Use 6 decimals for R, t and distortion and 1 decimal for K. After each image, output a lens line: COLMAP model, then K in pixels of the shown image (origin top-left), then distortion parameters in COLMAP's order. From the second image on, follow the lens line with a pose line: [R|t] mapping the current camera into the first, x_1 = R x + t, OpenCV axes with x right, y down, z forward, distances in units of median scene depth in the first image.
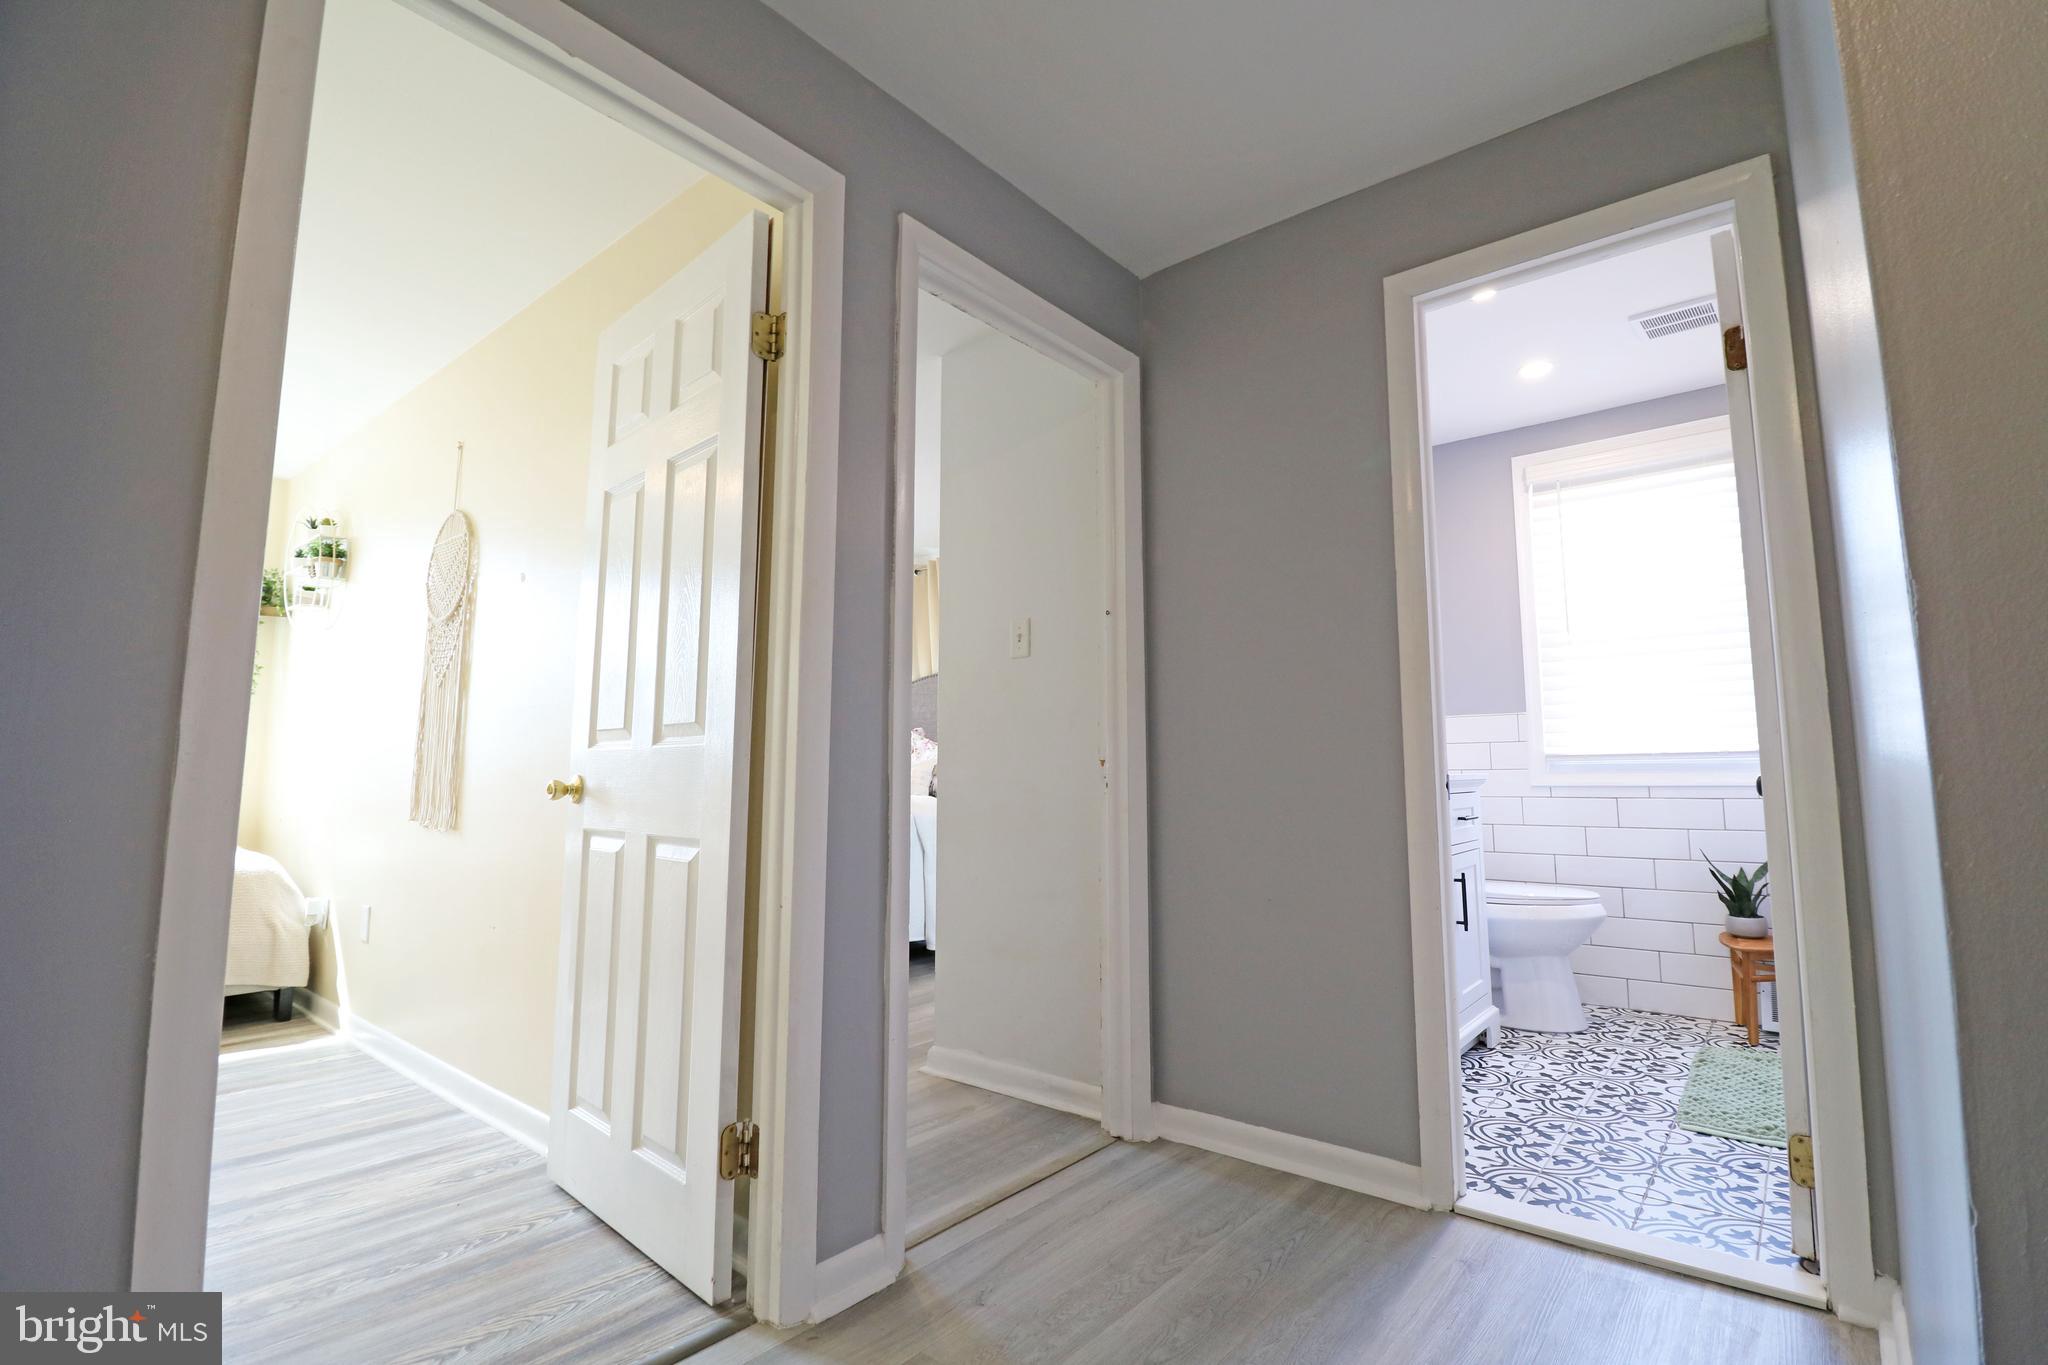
lens RADIAL K [[954.2, 0, 1021.7], [0, 954.2, 660.8], [0, 0, 1]] dist [-0.003452, -0.009703]
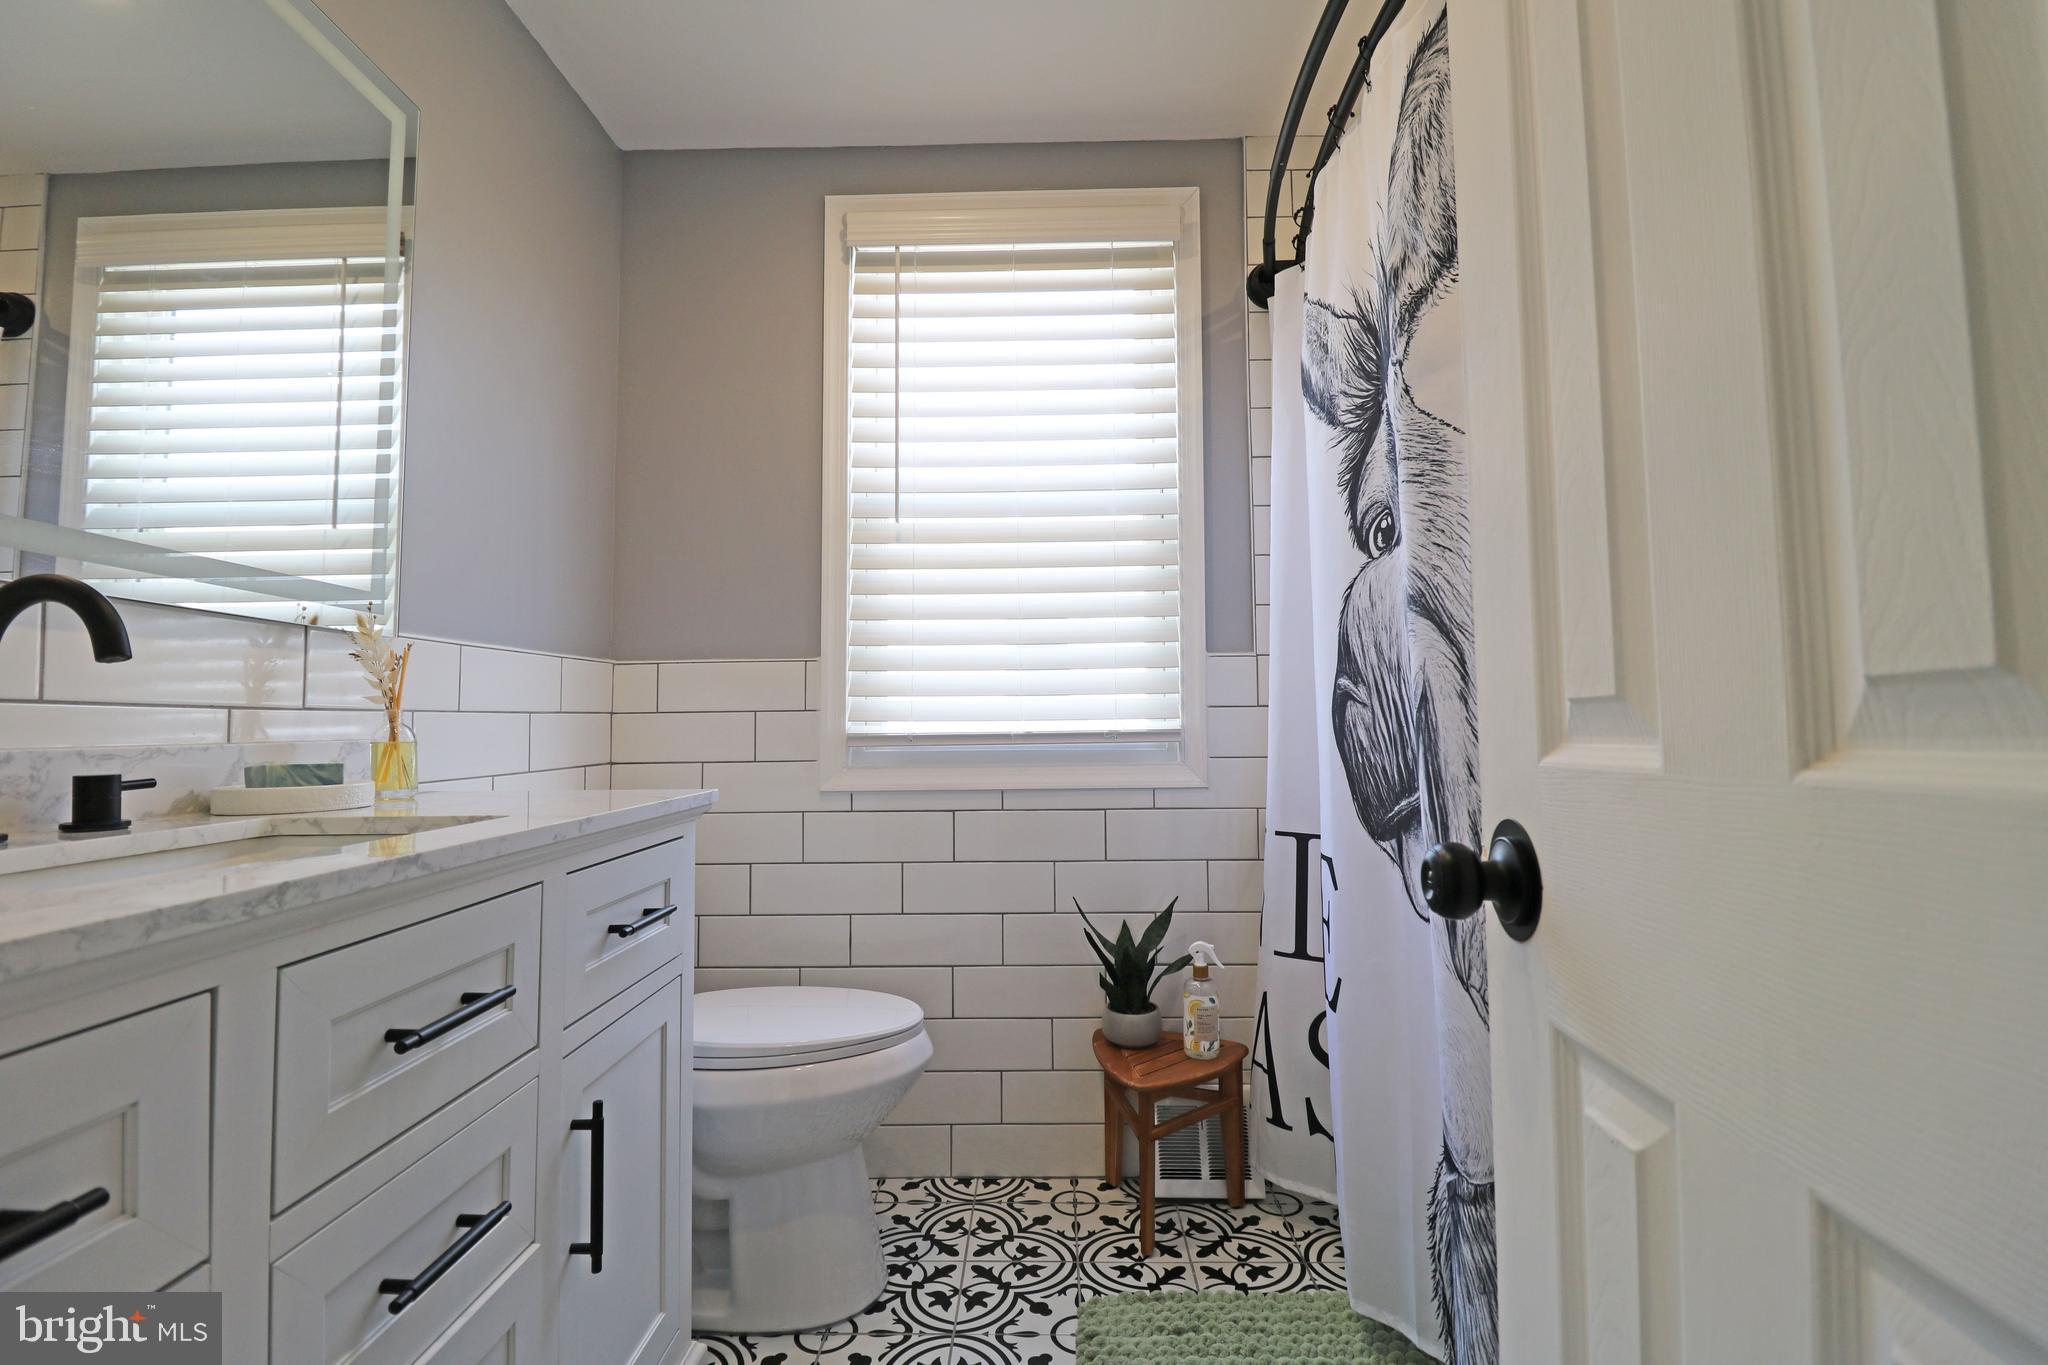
lens RADIAL K [[954.2, 0, 1027.8], [0, 954.2, 672.7], [0, 0, 1]] dist [-0.003452, -0.009703]
pose [[0.779368, 0.030750, 0.625812, 0.314696], [-0.067721, 0.997078, 0.035346, 0.040528], [-0.622896, -0.069928, 0.779173, 0.559292]]
